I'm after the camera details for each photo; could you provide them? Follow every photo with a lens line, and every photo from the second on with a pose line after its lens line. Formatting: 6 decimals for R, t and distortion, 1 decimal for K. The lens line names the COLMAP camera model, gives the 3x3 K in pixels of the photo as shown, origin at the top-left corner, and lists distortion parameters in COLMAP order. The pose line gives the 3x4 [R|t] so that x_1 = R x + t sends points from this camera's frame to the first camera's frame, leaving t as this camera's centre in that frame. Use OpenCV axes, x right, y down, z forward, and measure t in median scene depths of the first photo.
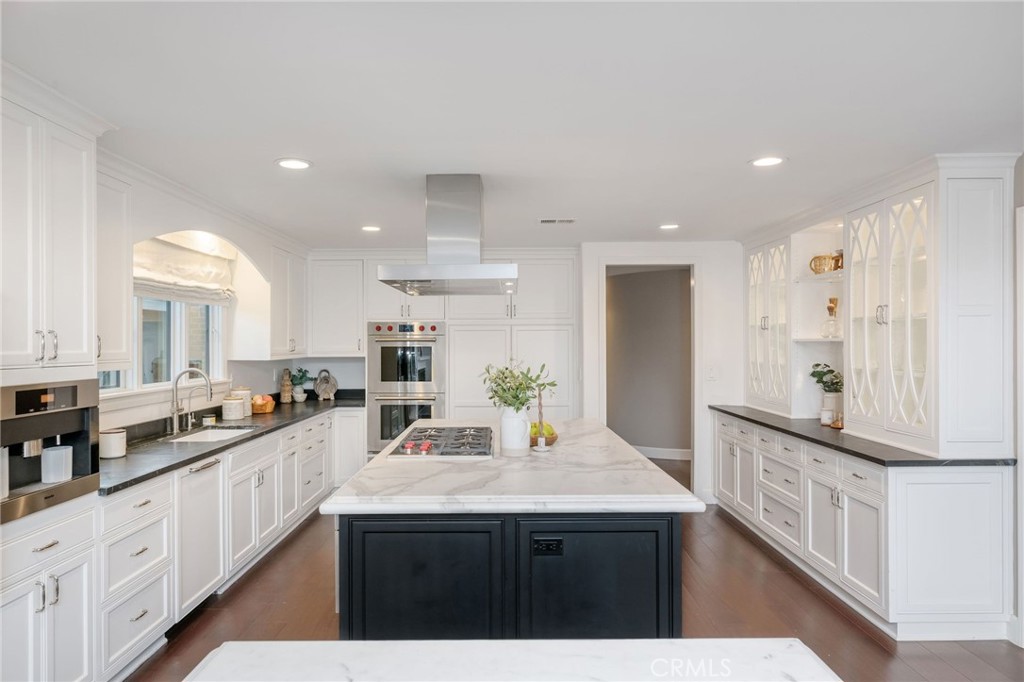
lens RADIAL K [[654.7, 0, 512.0], [0, 654.7, 341.0], [0, 0, 1]] dist [-0.005200, -0.000628]
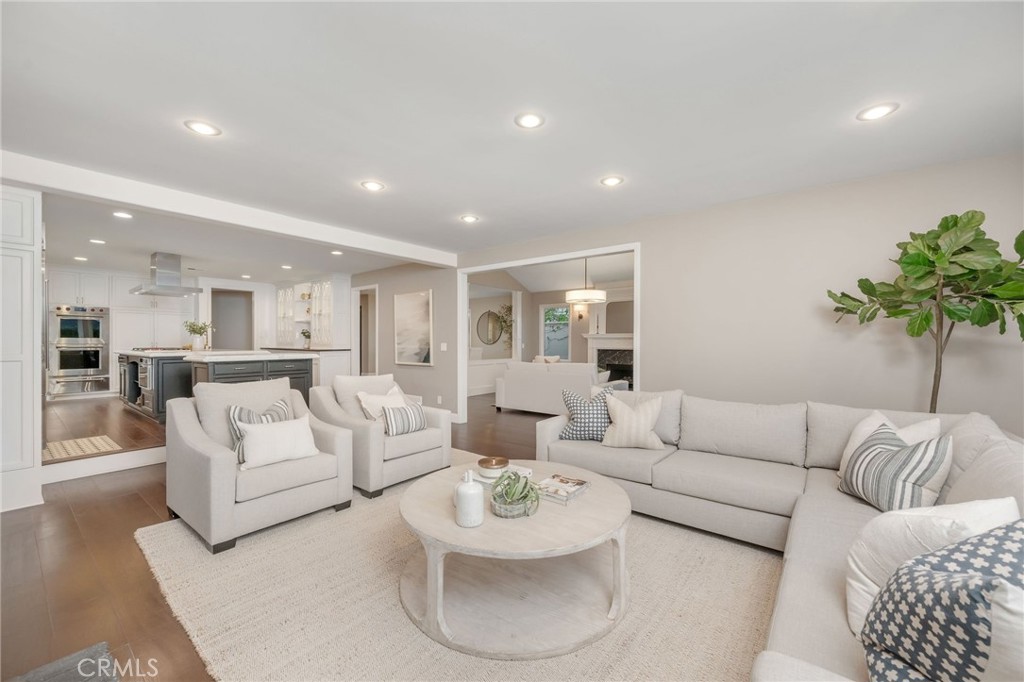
lens RADIAL K [[408.0, 0, 512.0], [0, 408.0, 341.0], [0, 0, 1]] dist [-0.001205, -0.000114]
pose [[0.631337, 0.006256, 0.775484, -0.413028], [-0.008310, 0.999965, -0.001302, 0.089777], [-0.775464, -0.005622, 0.631366, -1.007591]]
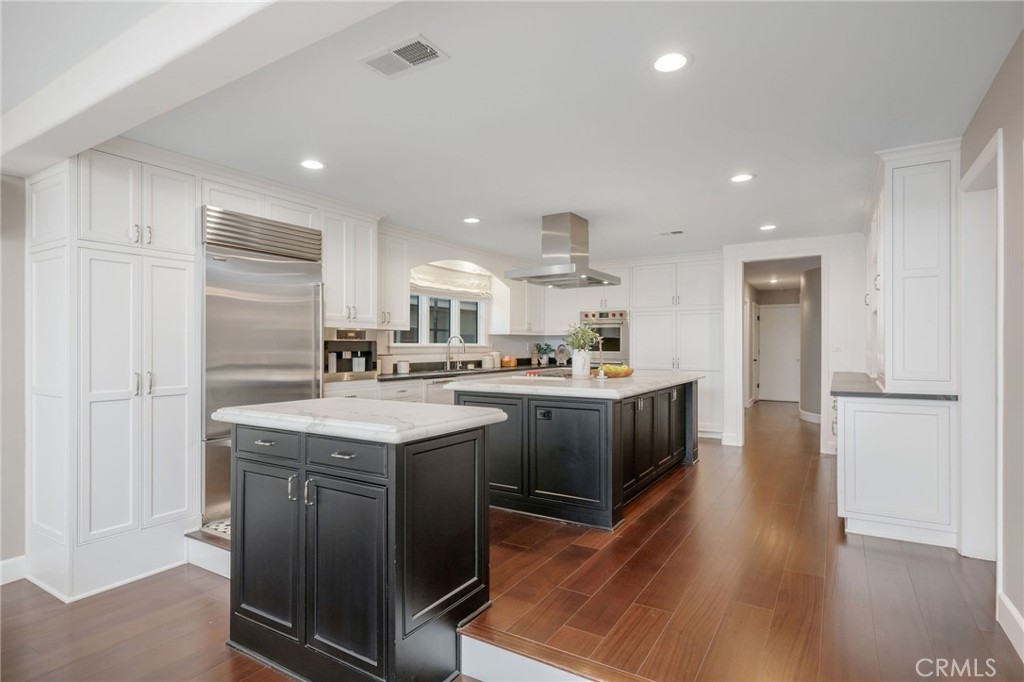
lens RADIAL K [[530.1, 0, 512.0], [0, 530.1, 341.0], [0, 0, 1]] dist [0.000749, -0.000195]
pose [[0.852702, -0.000663, -0.522396, 0.411889], [-0.000047, 0.999999, -0.001346, 0.058320], [0.522397, 0.001172, 0.852702, -0.178858]]
